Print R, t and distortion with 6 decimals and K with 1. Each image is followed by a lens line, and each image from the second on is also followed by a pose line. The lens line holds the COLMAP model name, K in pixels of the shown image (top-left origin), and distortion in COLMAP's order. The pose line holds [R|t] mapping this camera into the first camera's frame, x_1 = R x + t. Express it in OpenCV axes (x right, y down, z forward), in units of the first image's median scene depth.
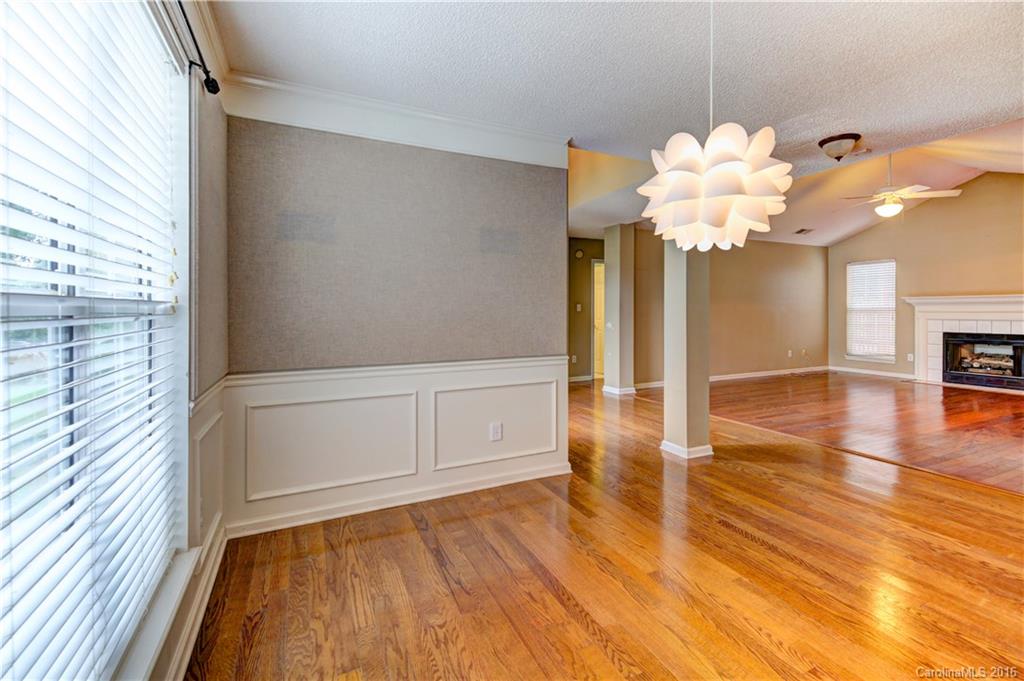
lens RADIAL K [[446.9, 0, 513.9], [0, 446.9, 311.5], [0, 0, 1]] dist [-0.000497, -0.000027]
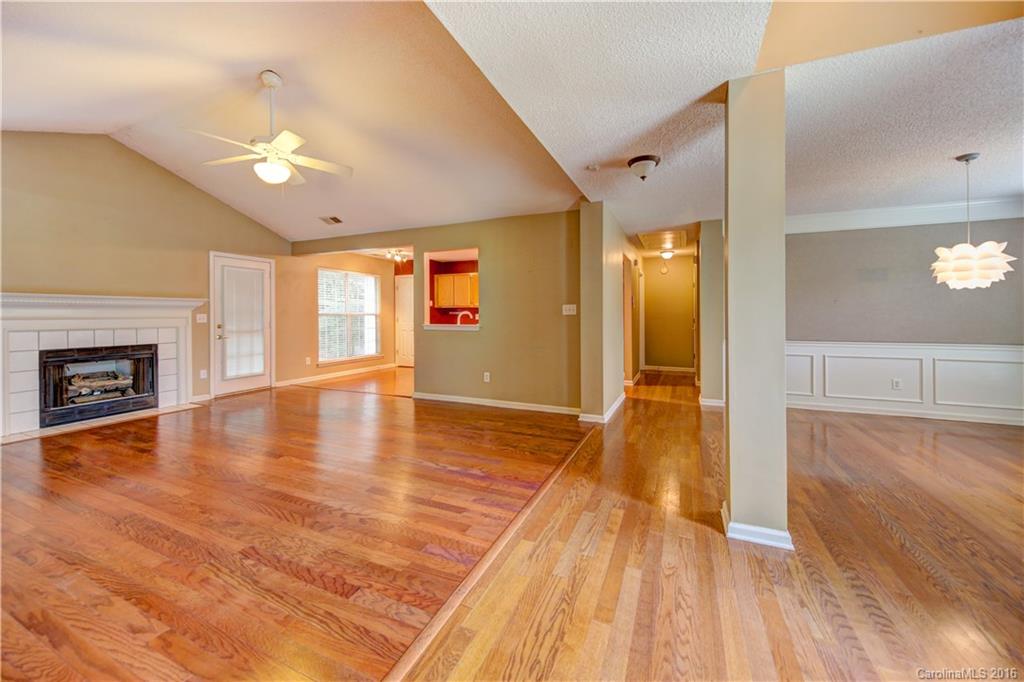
lens RADIAL K [[387.7, 0, 515.3], [0, 387.7, 314.5], [0, 0, 1]] dist [-0.000036, -0.000136]
pose [[-0.656581, 0.003112, 0.754249, 0.099366], [0.004645, 0.999989, -0.000083, -0.001704], [-0.754241, 0.003450, -0.656588, 0.874005]]
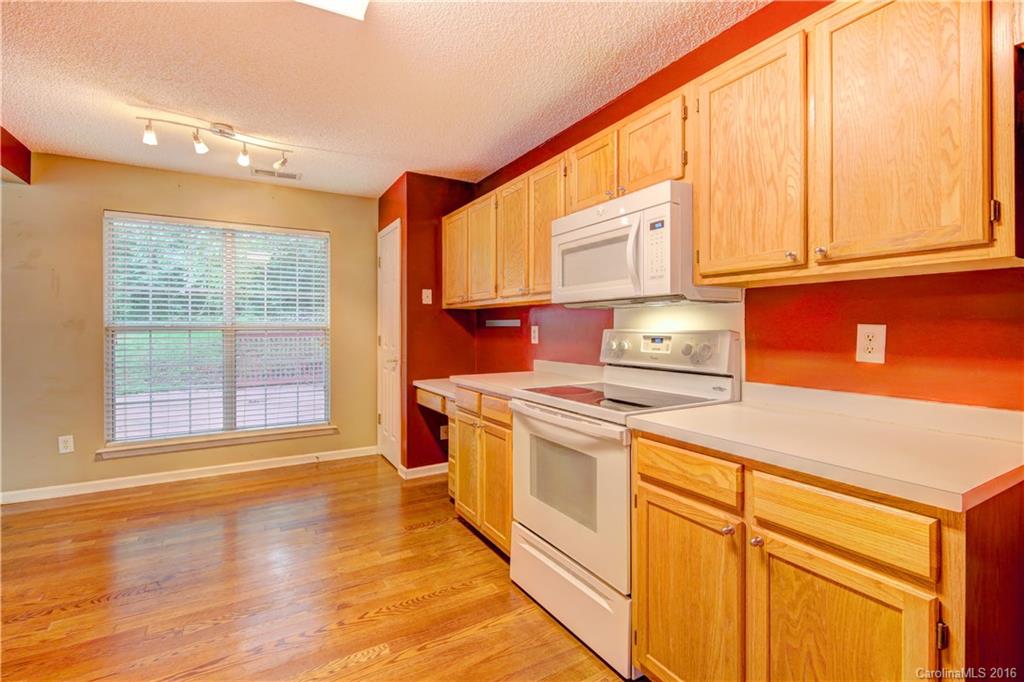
lens RADIAL K [[467.8, 0, 511.2], [0, 467.8, 326.9], [0, 0, 1]] dist [-0.002123, -0.000652]
pose [[-0.080251, 0.001152, 0.996774, 0.659899], [0.007686, 0.999970, -0.000537, -0.002718], [-0.996745, 0.007618, -0.080257, 0.227300]]
